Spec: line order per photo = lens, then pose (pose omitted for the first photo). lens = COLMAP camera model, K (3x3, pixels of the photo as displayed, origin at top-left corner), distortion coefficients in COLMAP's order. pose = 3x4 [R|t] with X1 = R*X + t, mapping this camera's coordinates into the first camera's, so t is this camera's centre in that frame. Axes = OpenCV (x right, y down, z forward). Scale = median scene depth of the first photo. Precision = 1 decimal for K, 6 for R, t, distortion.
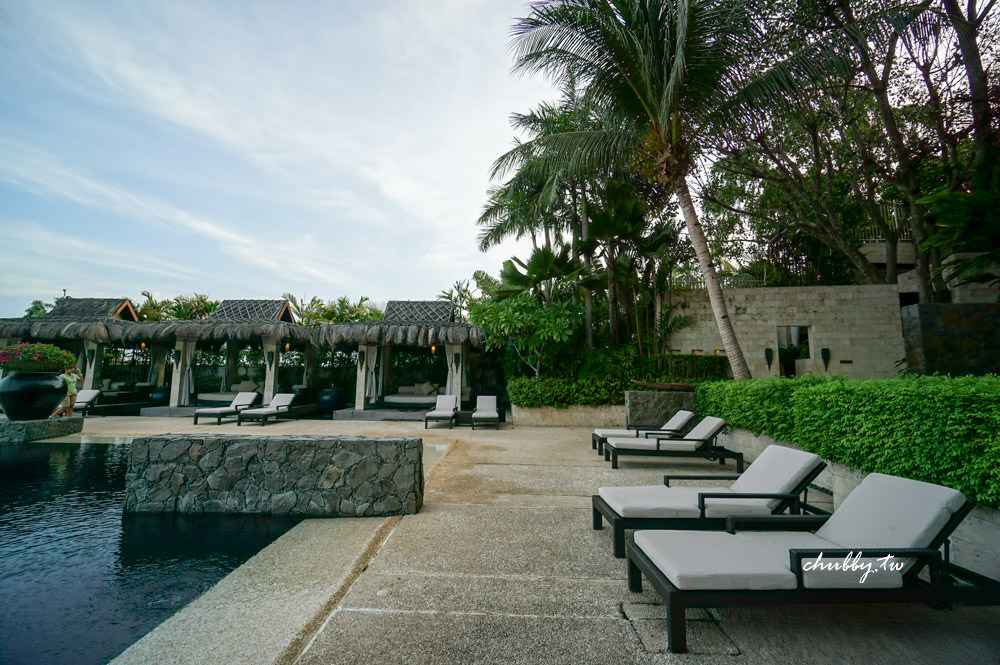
lens RADIAL K [[429.4, 0, 501.9], [0, 429.4, 315.1], [0, 0, 1]] dist [-0.001808, 0.000009]
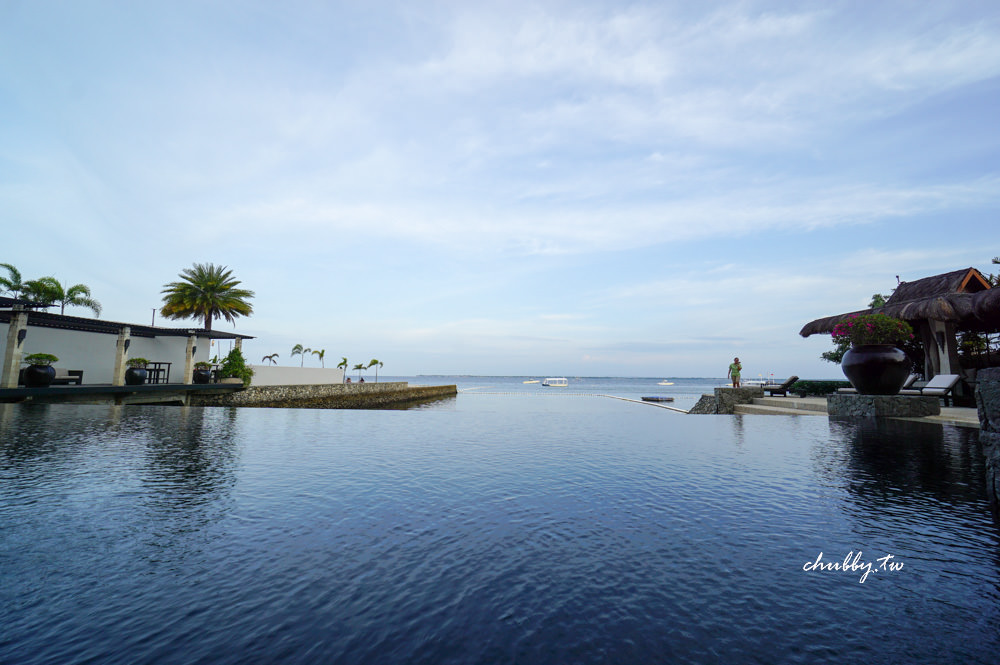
lens RADIAL K [[429.7, 0, 497.2], [0, 429.7, 329.1], [0, 0, 1]] dist [-0.001110, -0.000175]
pose [[-0.015126, -0.124015, -0.992165, -0.091481], [0.129536, 0.983673, -0.124929, 0.068540], [0.991459, -0.130410, 0.001185, 0.121709]]
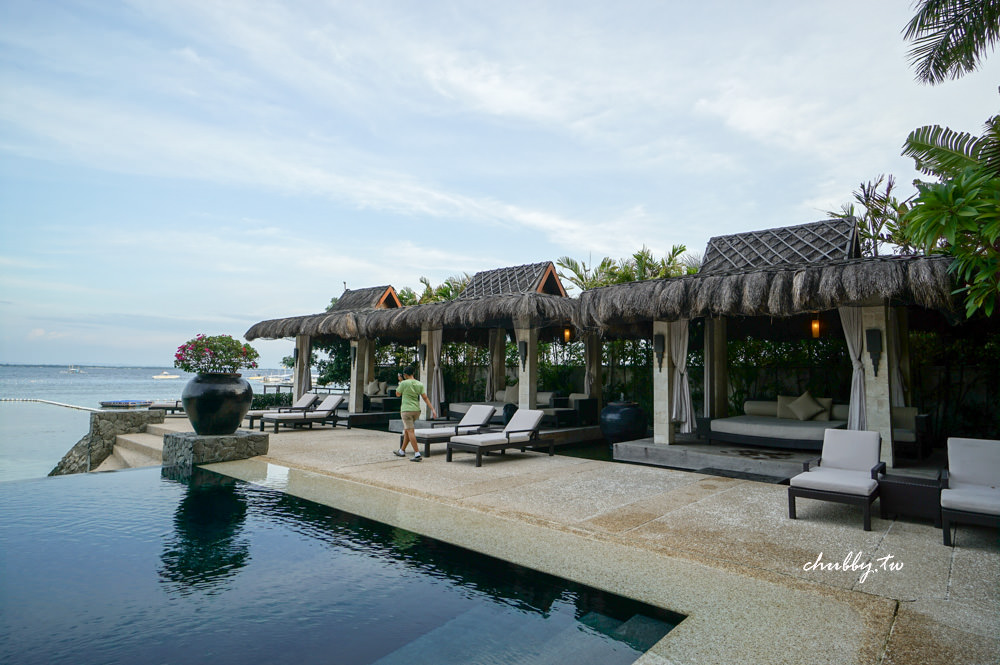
lens RADIAL K [[558.8, 0, 501.9], [0, 558.8, 327.3], [0, 0, 1]] dist [-0.001867, -0.000304]
pose [[0.771727, -0.052392, -0.633792, -0.038563], [0.081657, 0.996515, 0.017051, 0.047988], [0.630690, -0.064912, 0.773315, 0.344256]]
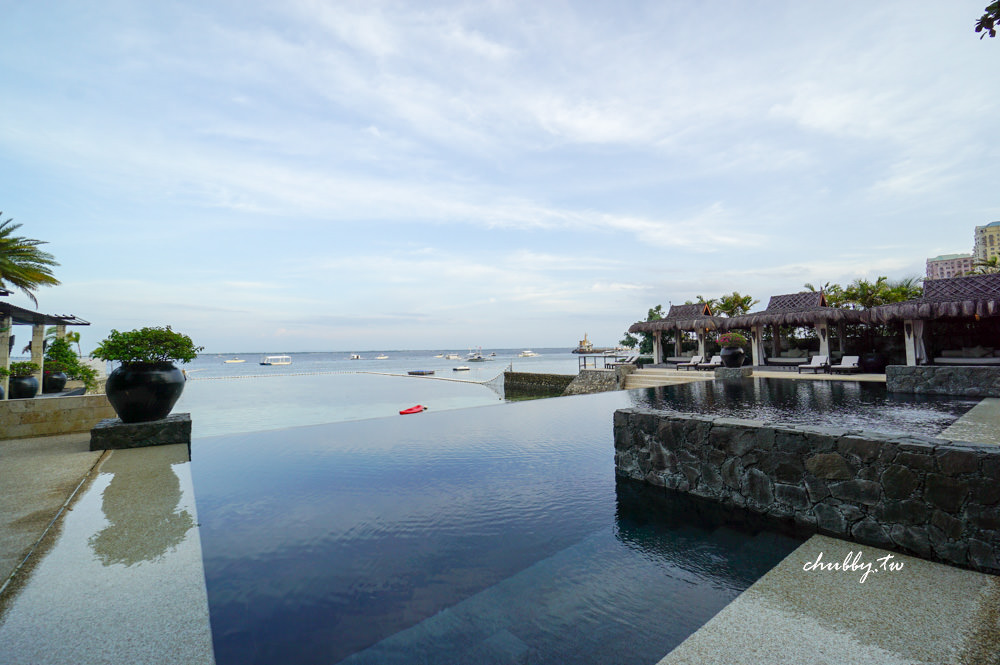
lens RADIAL K [[429.3, 0, 501.7], [0, 429.3, 345.4], [0, 0, 1]] dist [0.000230, 0.000048]
pose [[0.615256, -0.032303, -0.787665, -0.060286], [0.137901, 0.988164, 0.067191, -0.108733], [0.776173, -0.149959, 0.612428, -0.757793]]
